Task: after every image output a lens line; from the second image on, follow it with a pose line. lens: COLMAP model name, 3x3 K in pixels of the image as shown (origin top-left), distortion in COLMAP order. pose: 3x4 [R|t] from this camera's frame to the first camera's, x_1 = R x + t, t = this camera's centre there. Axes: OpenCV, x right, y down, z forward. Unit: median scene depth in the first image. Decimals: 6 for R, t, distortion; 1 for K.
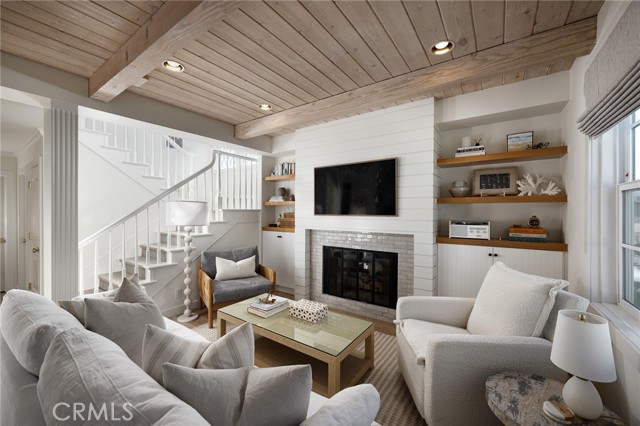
lens RADIAL K [[253.1, 0, 319.8], [0, 253.1, 211.7], [0, 0, 1]] dist [0.000166, -0.000464]
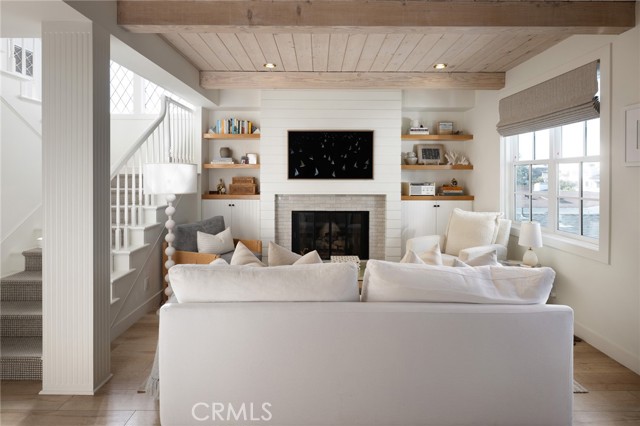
lens RADIAL K [[324.5, 0, 315.5], [0, 324.5, 176.2], [0, 0, 1]] dist [-0.001877, 0.000347]
pose [[0.817584, -0.004112, 0.575795, -0.663230], [0.001525, 0.999986, 0.004976, -0.005491], [-0.575808, -0.003190, 0.817579, -0.076663]]
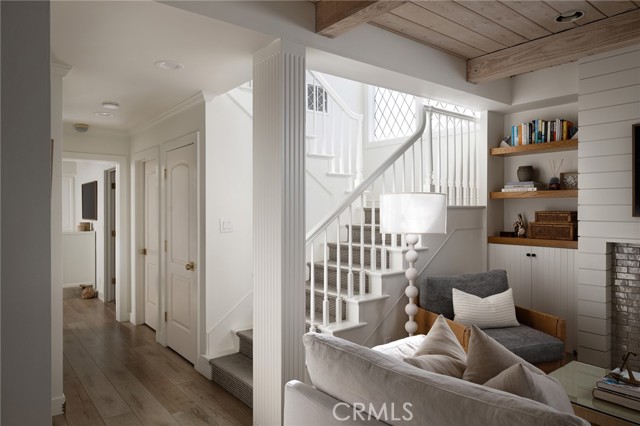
lens RADIAL K [[412.8, 0, 321.2], [0, 412.8, 207.9], [0, 0, 1]] dist [-0.006781, -0.006045]
pose [[0.958235, -0.003622, -0.285961, -0.404327], [0.003590, 0.999993, -0.000633, -0.005869], [0.285961, -0.000420, 0.958241, 0.009149]]
